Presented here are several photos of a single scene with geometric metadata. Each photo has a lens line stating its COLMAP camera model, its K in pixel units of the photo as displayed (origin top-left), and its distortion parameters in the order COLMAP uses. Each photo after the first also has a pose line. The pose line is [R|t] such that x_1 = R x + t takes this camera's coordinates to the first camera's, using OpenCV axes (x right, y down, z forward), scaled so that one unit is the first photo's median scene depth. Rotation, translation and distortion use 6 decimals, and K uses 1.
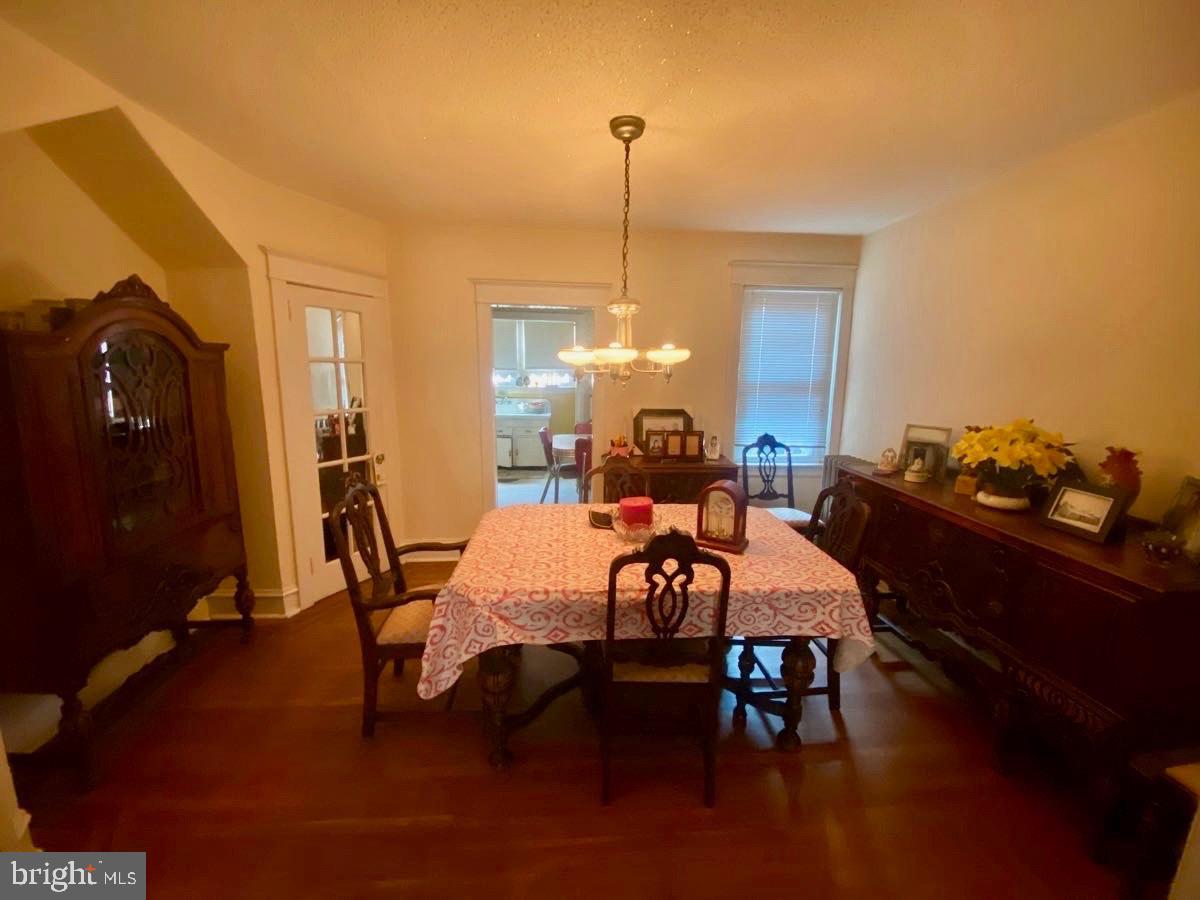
lens RADIAL K [[478.1, 0, 603.3], [0, 478.1, 447.4], [0, 0, 1]] dist [-0.015704, -0.003706]
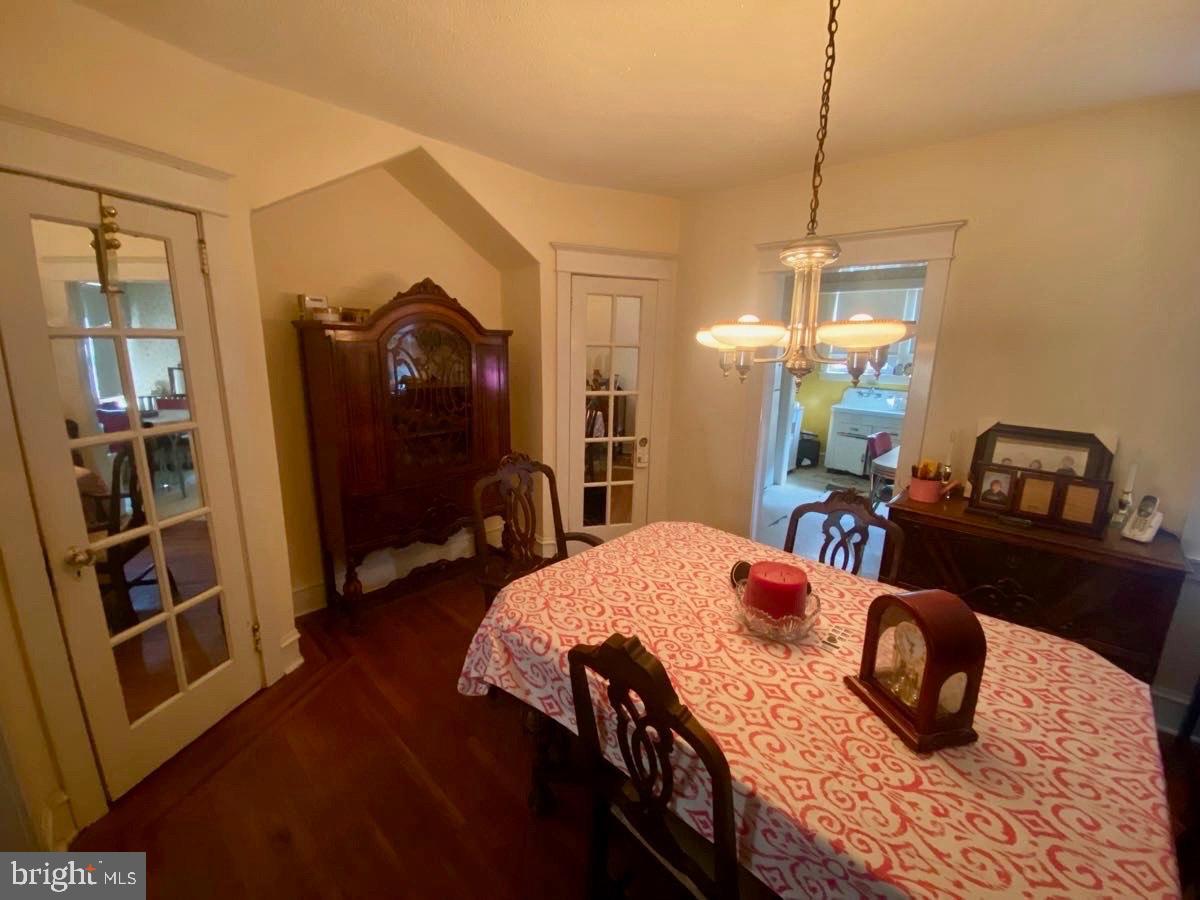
lens RADIAL K [[478.1, 0, 591.6], [0, 478.1, 447.7], [0, 0, 1]] dist [-0.015704, -0.003706]
pose [[0.656322, 0.157774, -0.737800, 0.206609], [-0.131070, 0.986865, 0.094440, -0.044364], [0.743008, 0.034720, 0.668381, 0.243199]]
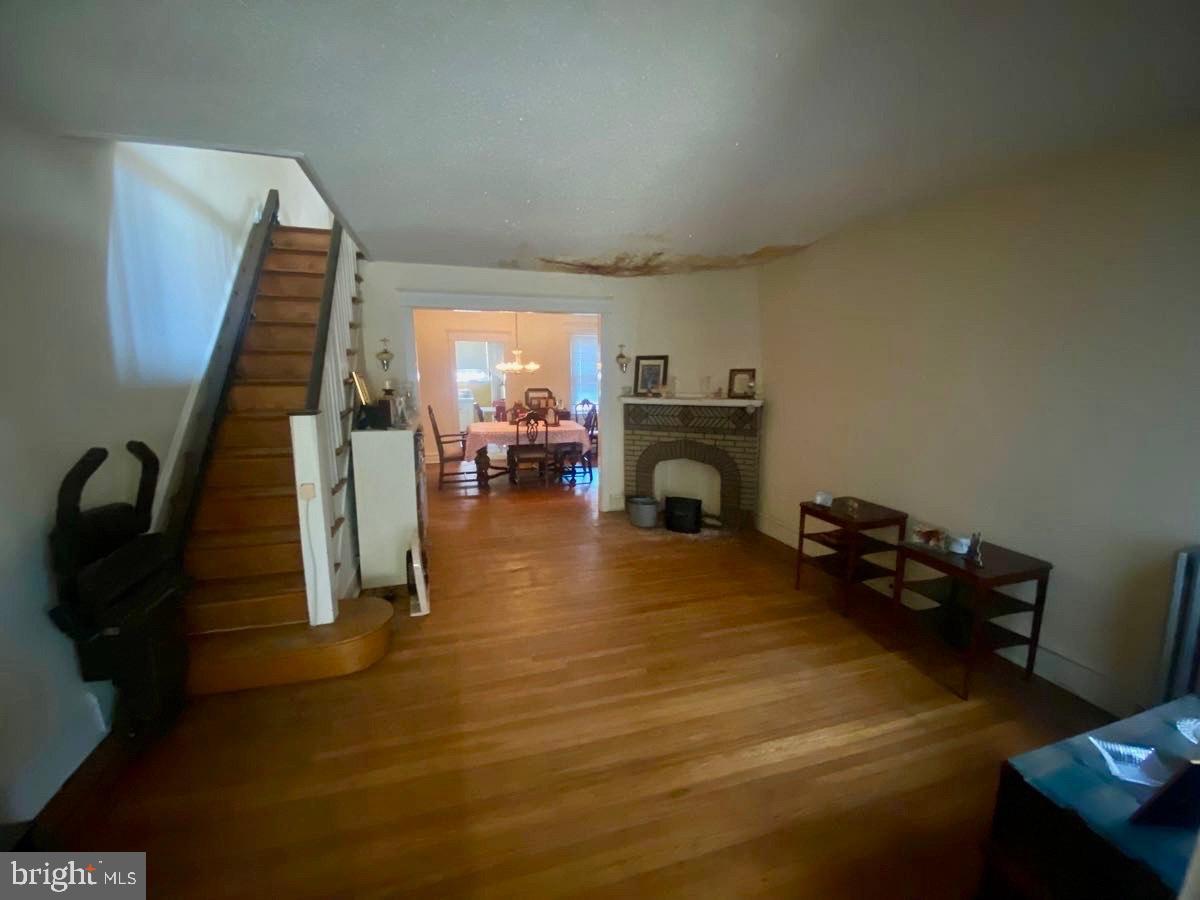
lens RADIAL K [[478.1, 0, 604.1], [0, 478.1, 447.0], [0, 0, 1]] dist [-0.015704, -0.003706]
pose [[0.978034, -0.044851, 0.203562, -0.041174], [0.043506, 0.998992, 0.011079, 0.196468], [-0.203853, -0.001979, 0.978999, -1.336820]]
